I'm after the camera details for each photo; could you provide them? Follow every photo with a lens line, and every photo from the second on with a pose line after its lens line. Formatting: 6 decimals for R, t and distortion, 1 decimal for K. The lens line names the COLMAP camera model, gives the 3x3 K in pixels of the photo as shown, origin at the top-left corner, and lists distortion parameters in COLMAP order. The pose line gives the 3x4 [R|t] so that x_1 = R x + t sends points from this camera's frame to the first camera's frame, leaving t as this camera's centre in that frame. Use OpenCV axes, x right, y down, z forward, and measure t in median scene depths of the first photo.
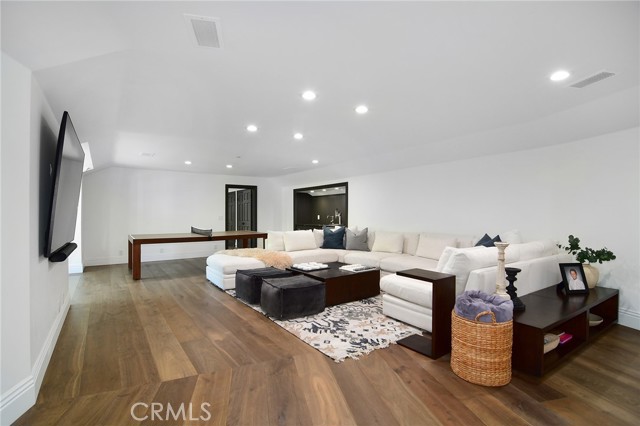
lens RADIAL K [[311.6, 0, 320.8], [0, 311.6, 215.2], [0, 0, 1]] dist [-0.002714, -0.001459]
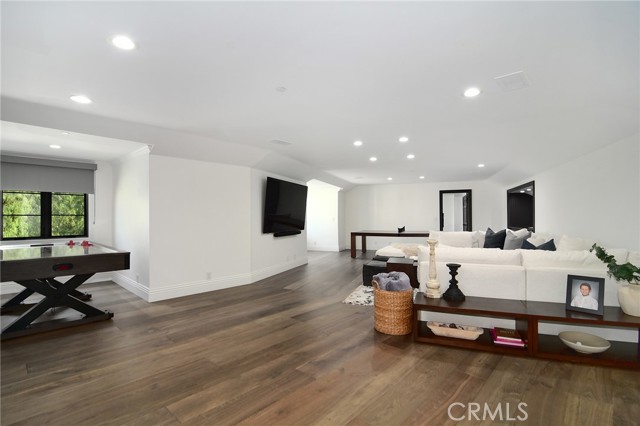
lens RADIAL K [[311.6, 0, 323.0], [0, 311.6, 214.7], [0, 0, 1]] dist [-0.002714, -0.001459]
pose [[0.554901, -0.006683, -0.831889, 0.547368], [0.004812, 0.999977, -0.004824, -0.005062], [0.831902, -0.001326, 0.554921, -0.024571]]
